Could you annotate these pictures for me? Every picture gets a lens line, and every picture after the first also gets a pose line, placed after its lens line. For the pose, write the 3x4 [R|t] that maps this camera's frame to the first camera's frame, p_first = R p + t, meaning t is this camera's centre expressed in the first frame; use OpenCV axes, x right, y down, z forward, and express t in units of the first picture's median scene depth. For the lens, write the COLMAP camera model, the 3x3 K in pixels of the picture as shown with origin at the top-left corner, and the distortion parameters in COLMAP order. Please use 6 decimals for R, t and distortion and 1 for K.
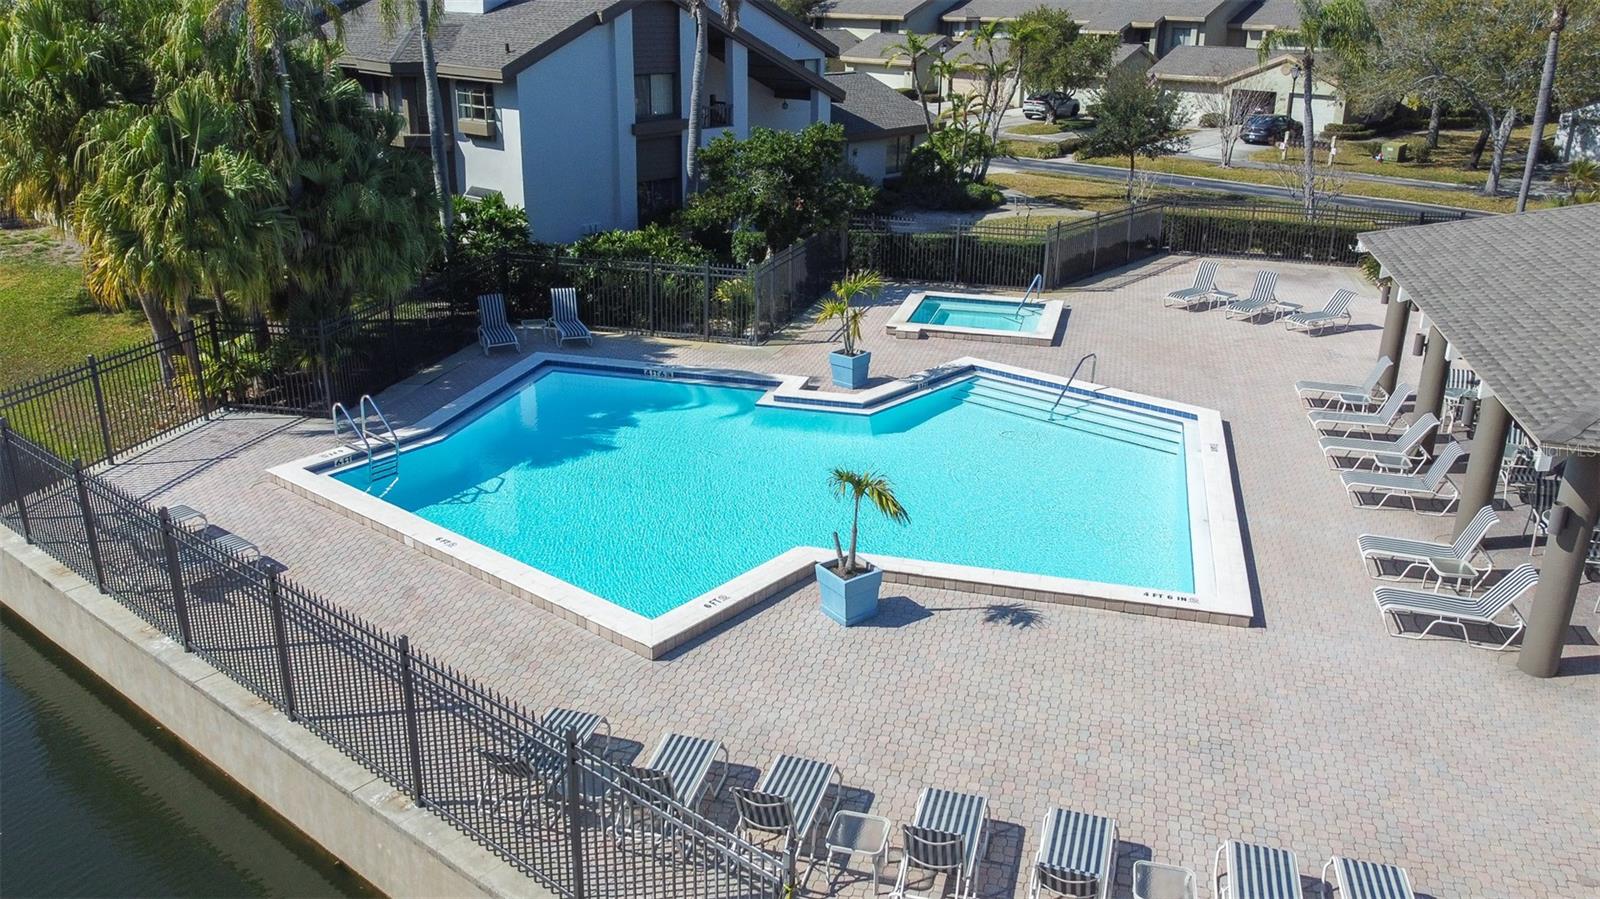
lens RADIAL K [[1252.0, 0, 800.0], [0, 1252.0, 449.5], [0, 0, 1]] dist [0.008306, 0.002909]
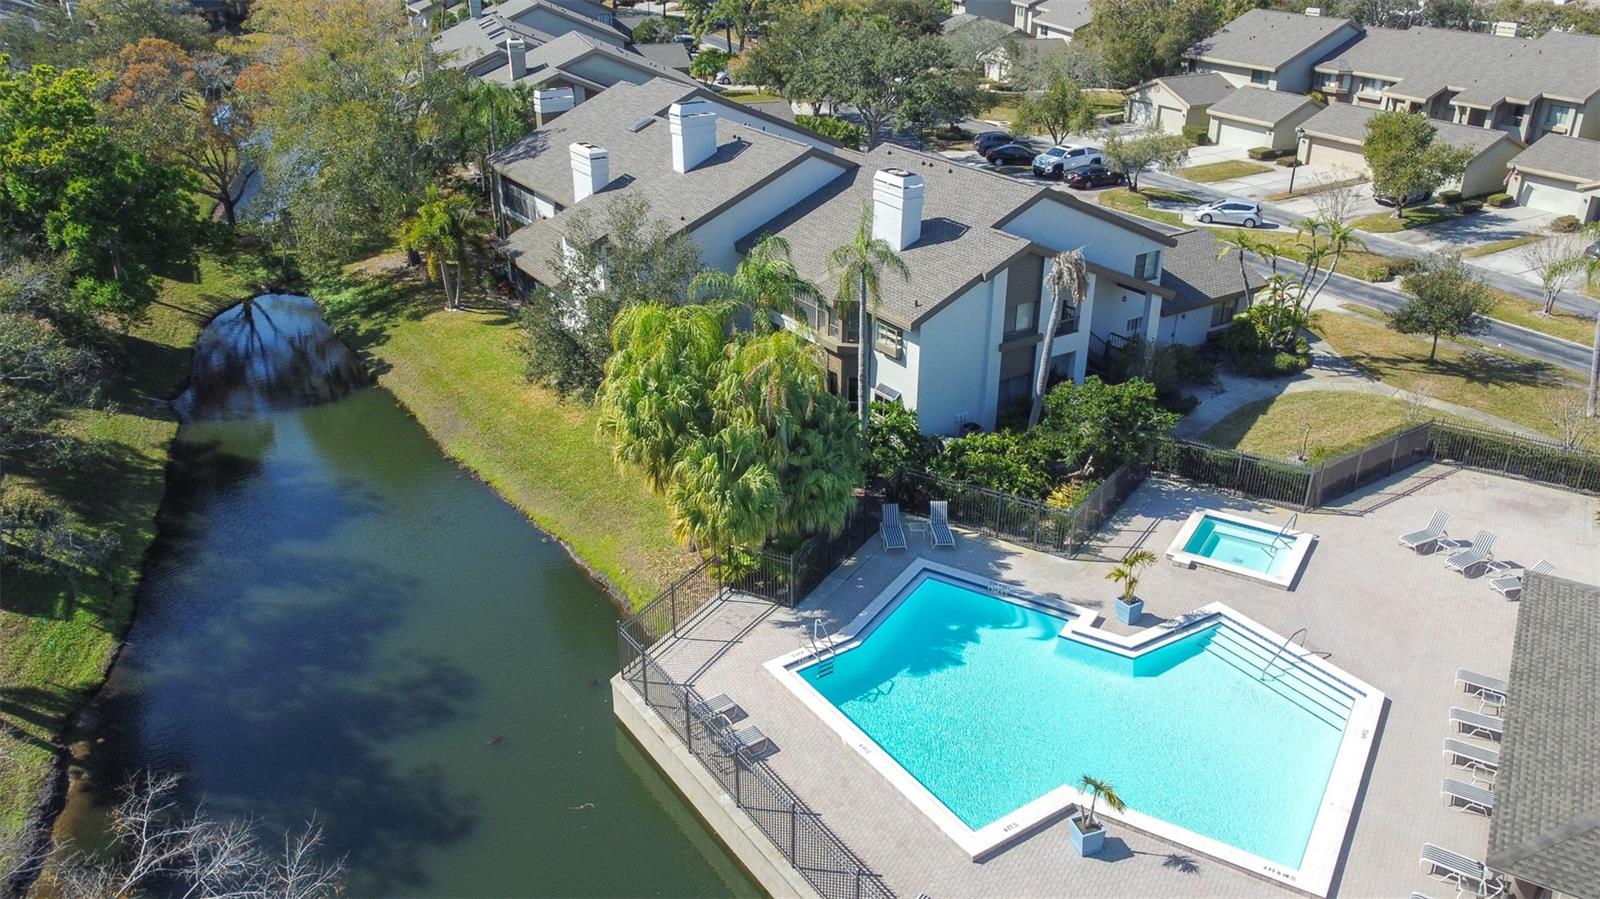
lens RADIAL K [[1231.5, 0, 800.0], [0, 1231.5, 449.5], [0, 0, 1]] dist [-0.010819, 0.009547]
pose [[0.958166, 0.113144, -0.262901, 0.026870], [-0.089333, 0.990882, 0.100862, -0.331385], [0.271915, -0.073157, 0.959536, -0.433341]]
